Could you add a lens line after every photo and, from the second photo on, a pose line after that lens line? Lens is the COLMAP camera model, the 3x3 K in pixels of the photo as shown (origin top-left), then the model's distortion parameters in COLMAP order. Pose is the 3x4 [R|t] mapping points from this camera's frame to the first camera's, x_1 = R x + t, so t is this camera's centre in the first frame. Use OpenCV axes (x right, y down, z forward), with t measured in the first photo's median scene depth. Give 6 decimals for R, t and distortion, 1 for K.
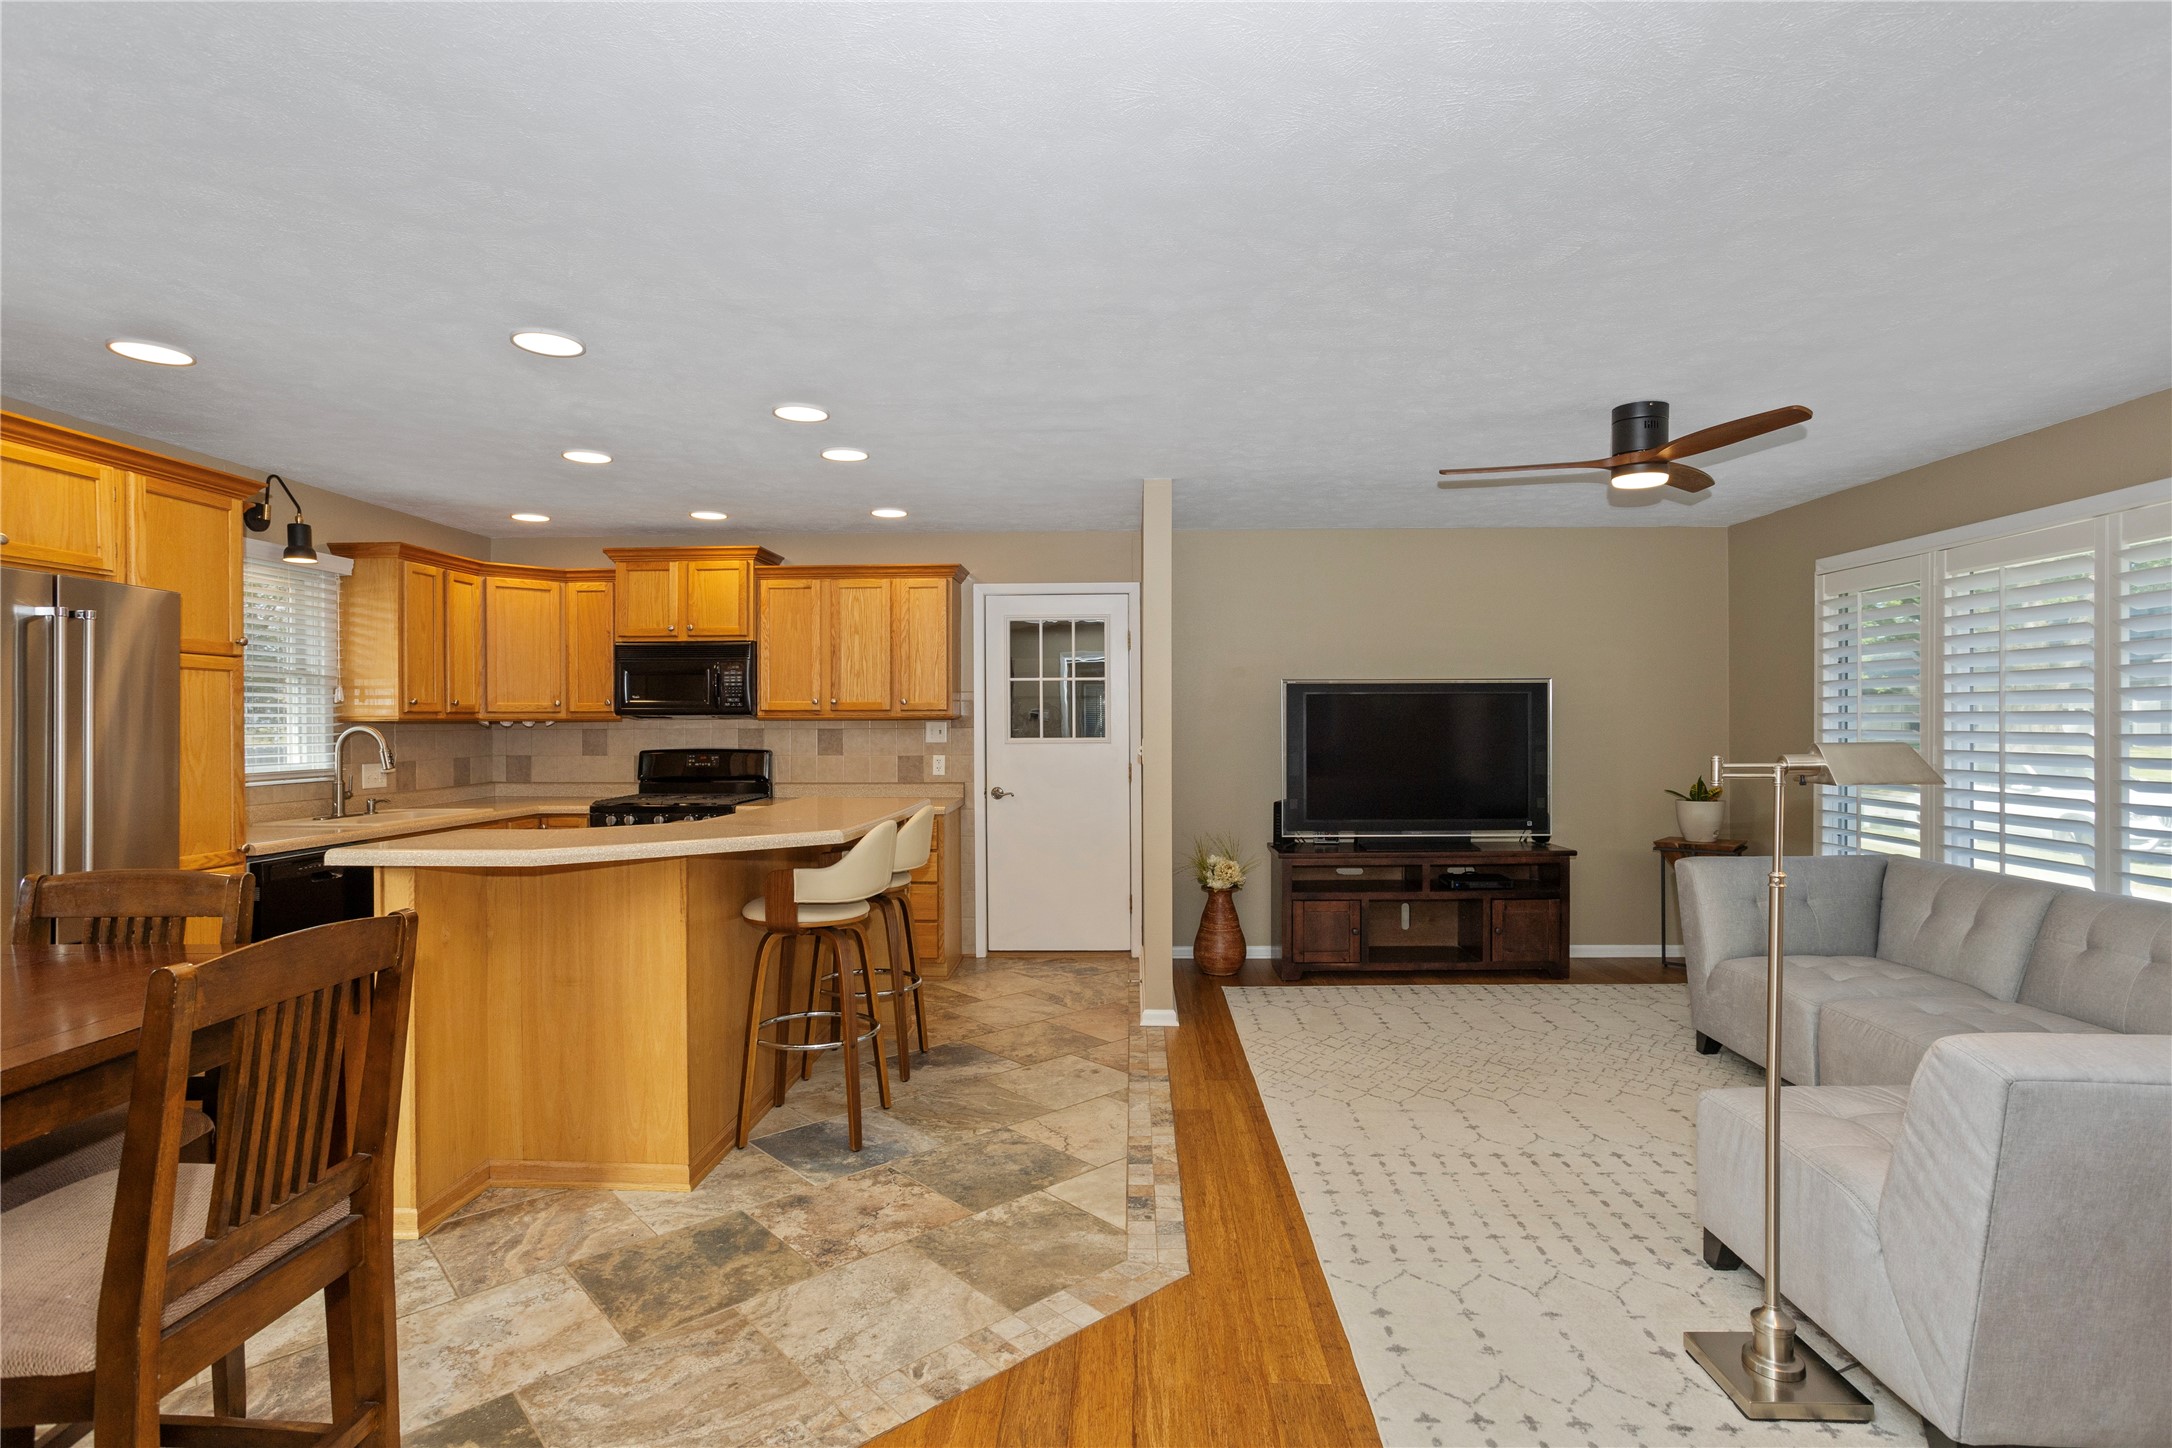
lens RADIAL K [[1082.2, 0, 1092.9], [0, 1082.2, 717.9], [0, 0, 1]] dist [-0.040992, 0.025718]
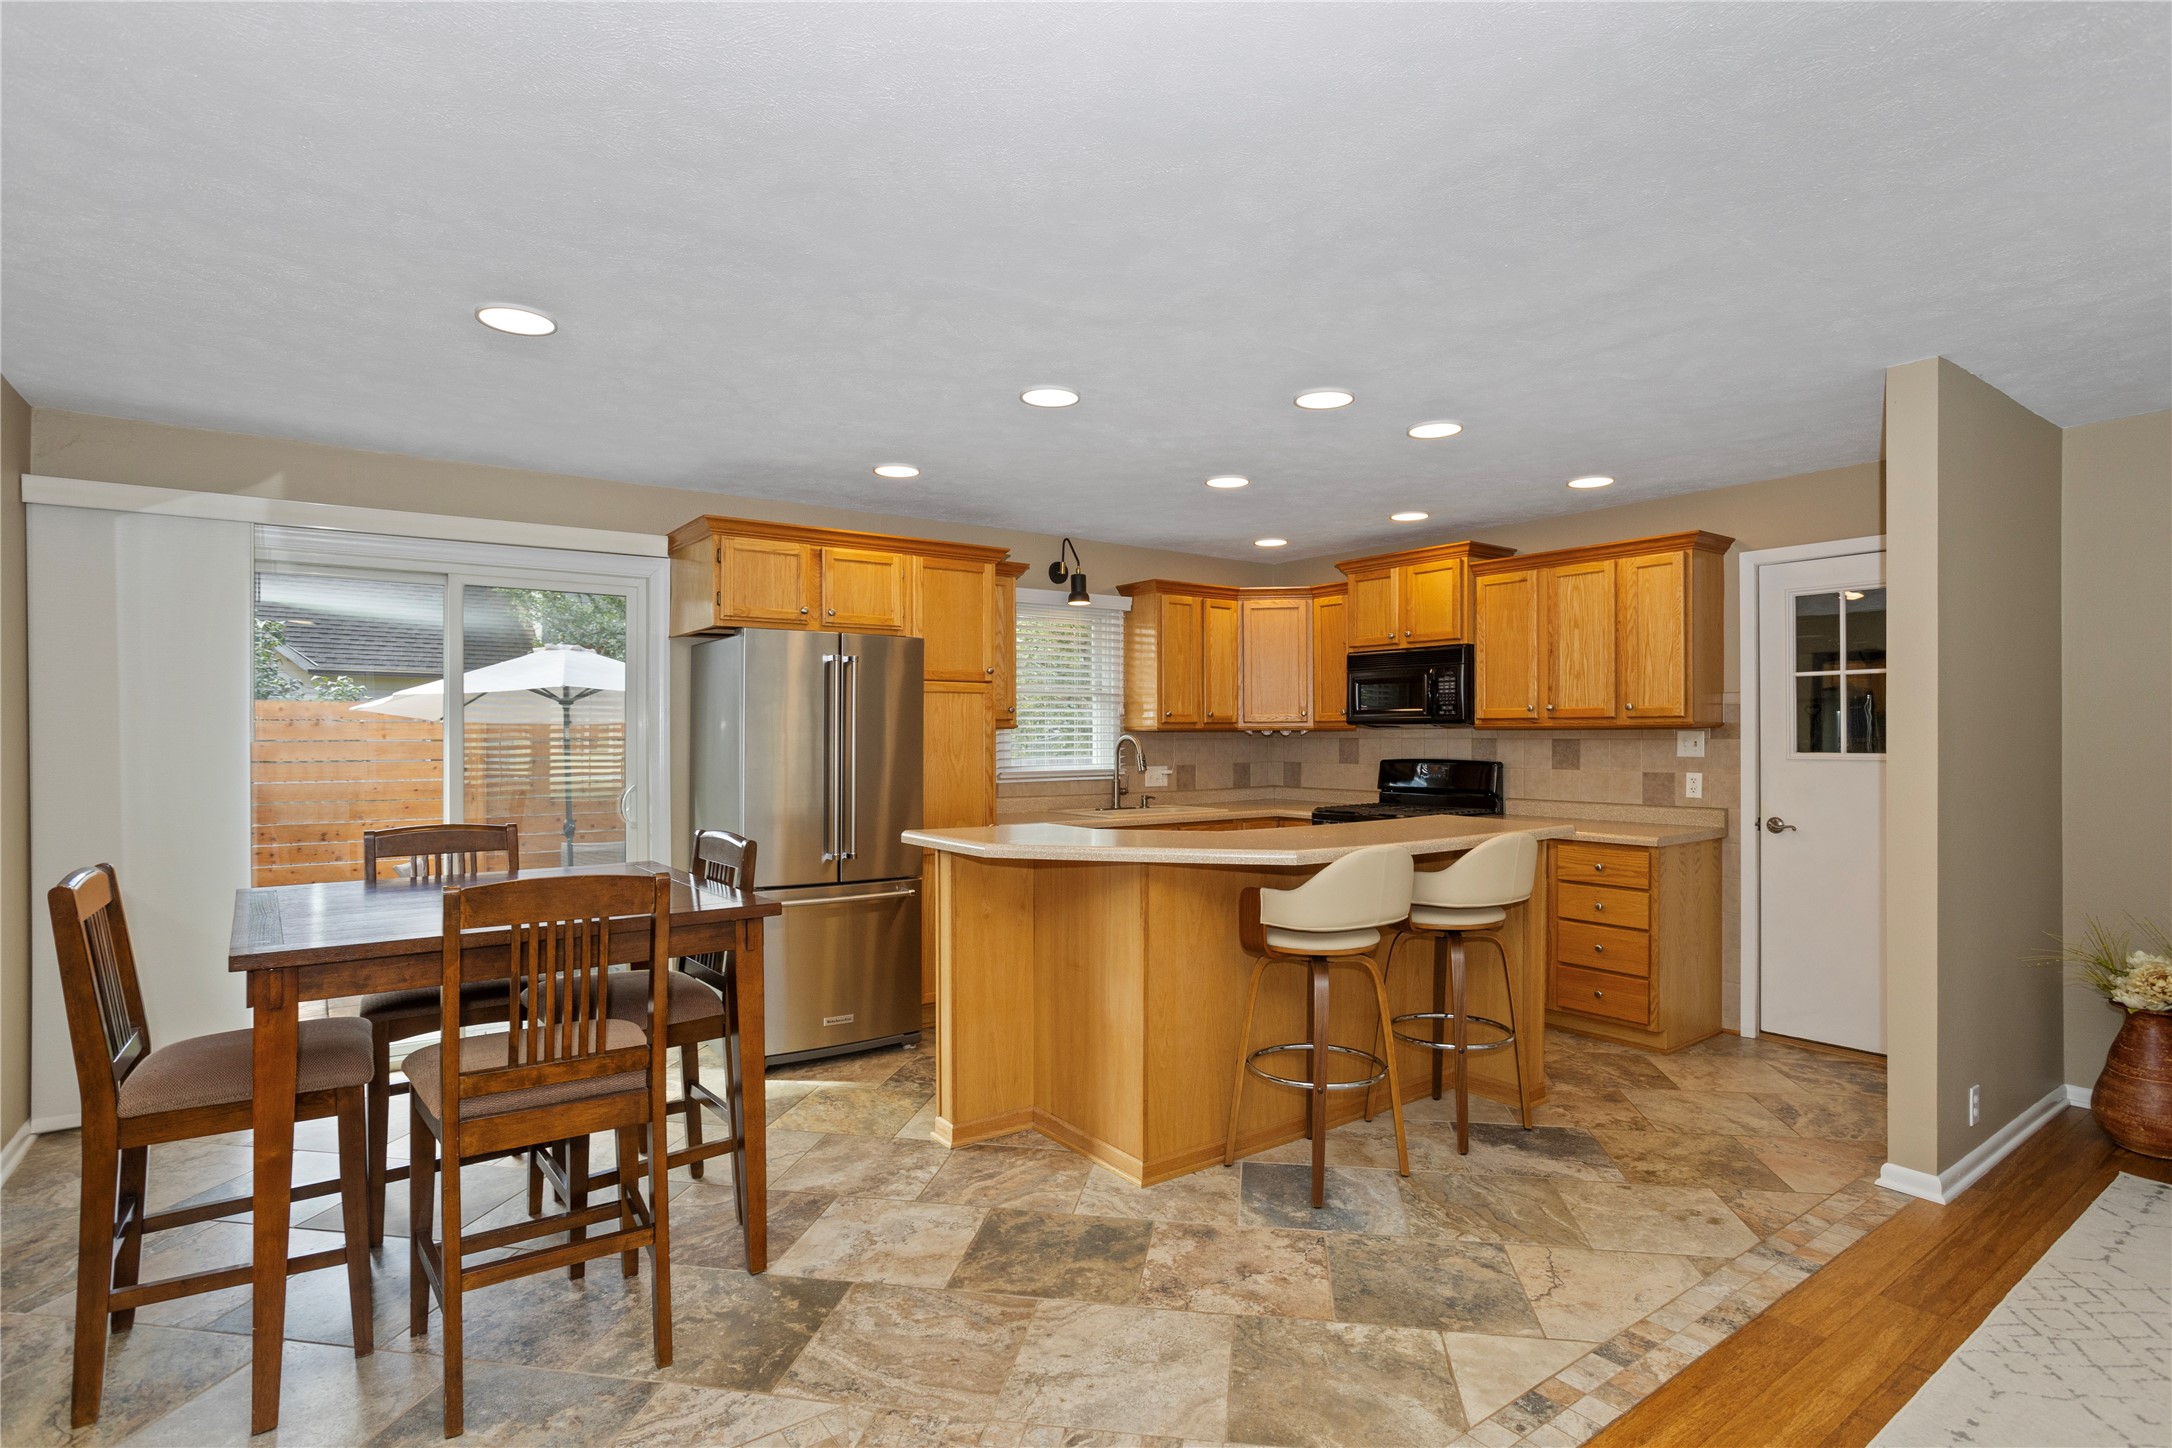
lens RADIAL K [[1083.4, 0, 1083.8], [0, 1083.4, 732.8], [0, 0, 1]] dist [-0.053011, 0.027806]
pose [[0.613452, 0.002438, -0.789728, 0.251339], [0.002957, 0.999981, 0.005384, -0.001073], [0.789726, -0.005638, 0.613433, 0.199758]]
